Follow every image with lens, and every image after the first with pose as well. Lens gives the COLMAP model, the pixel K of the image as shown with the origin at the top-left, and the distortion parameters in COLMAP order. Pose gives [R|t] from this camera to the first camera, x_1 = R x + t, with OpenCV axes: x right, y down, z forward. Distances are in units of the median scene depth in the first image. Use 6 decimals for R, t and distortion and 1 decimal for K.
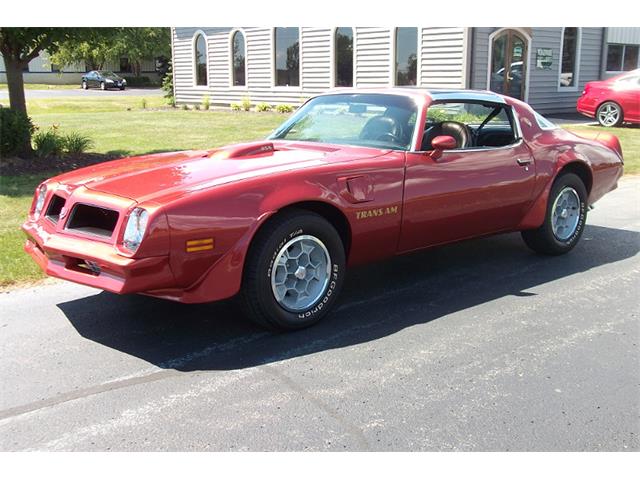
lens RADIAL K [[708.0, 0, 322.7], [0, 708.0, 236.0], [0, 0, 1]] dist [0.005621, 0.000000]
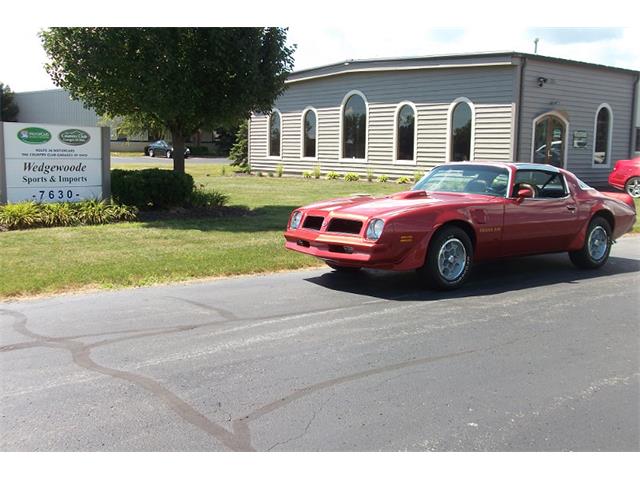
lens RADIAL K [[708.0, 0, 324.5], [0, 708.0, 234.8], [0, 0, 1]] dist [0.005621, 0.000000]
pose [[0.998729, 0.026023, -0.043171, -0.228583], [-0.030223, 0.994560, -0.099683, 0.147753], [0.040342, 0.100861, 0.994082, -0.692584]]
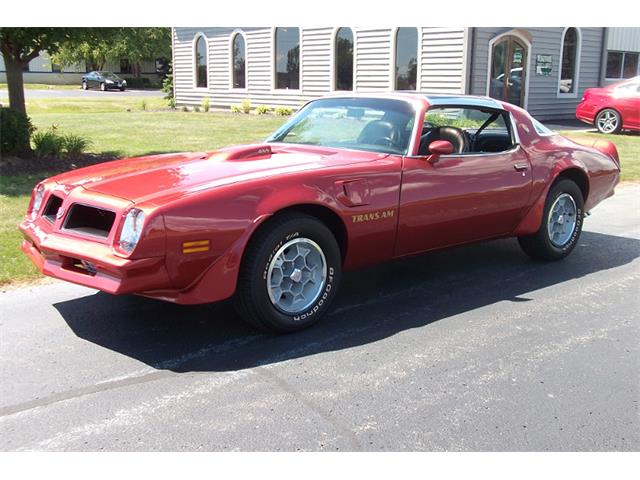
lens RADIAL K [[708.0, 0, 322.7], [0, 708.0, 237.3], [0, 0, 1]] dist [0.005621, 0.000000]
pose [[0.999926, 0.011963, 0.002228, 0.002669], [-0.011957, 0.999924, -0.002865, 0.000315], [-0.002262, 0.002838, 0.999993, -0.002610]]
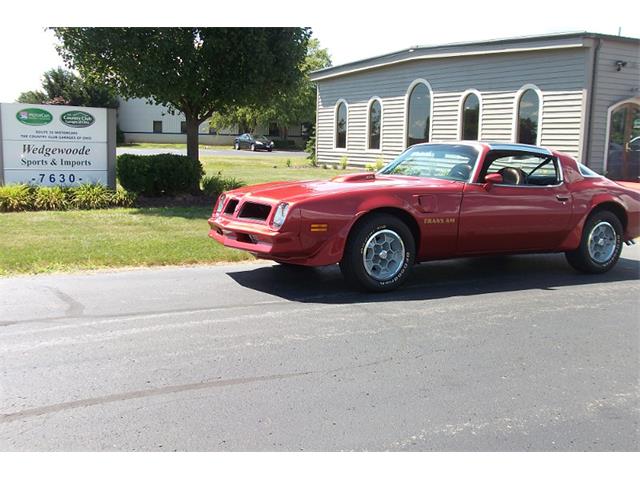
lens RADIAL K [[708.0, 0, 321.8], [0, 708.0, 235.3], [0, 0, 1]] dist [0.005621, 0.000000]
pose [[0.980339, 0.054312, -0.189700, 0.101715], [-0.071868, 0.993619, -0.086923, 0.123201], [0.183768, 0.098848, 0.977987, -0.418158]]
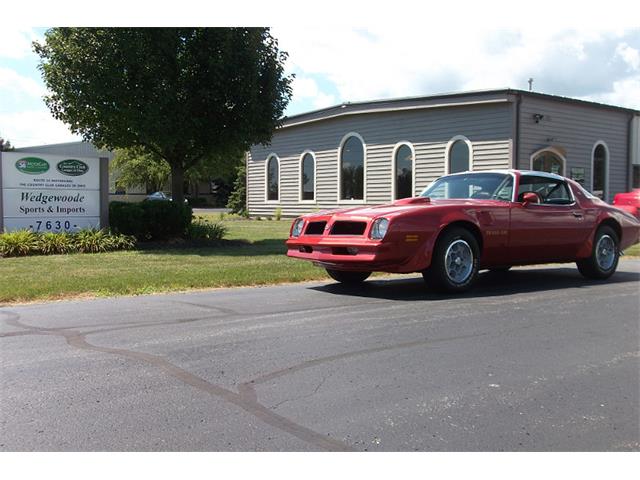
lens RADIAL K [[708.0, 0, 324.4], [0, 708.0, 234.6], [0, 0, 1]] dist [0.005621, 0.000000]
pose [[0.999089, 0.008523, -0.041810, -0.238770], [-0.015769, 0.984231, -0.176183, 0.248694], [0.039649, 0.176682, 0.983469, -0.642600]]
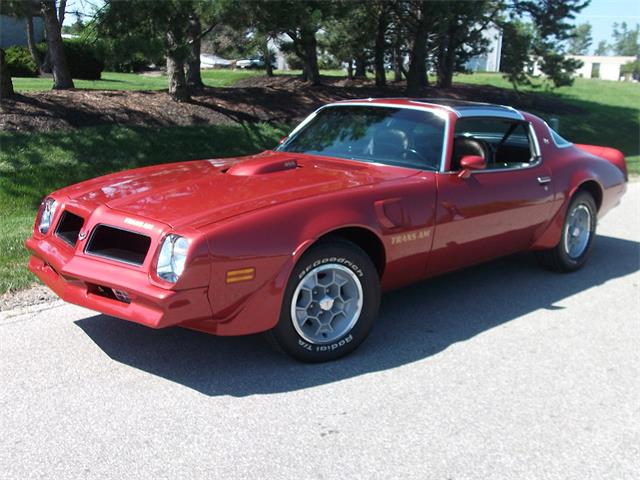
lens RADIAL K [[708.0, 0, 322.7], [0, 708.0, 239.4], [0, 0, 1]] dist [0.005621, 0.000000]
pose [[0.997394, 0.016357, 0.070274, -0.094901], [-0.017741, 0.999660, 0.019120, -0.039621], [-0.069938, -0.020317, 0.997344, 0.042347]]
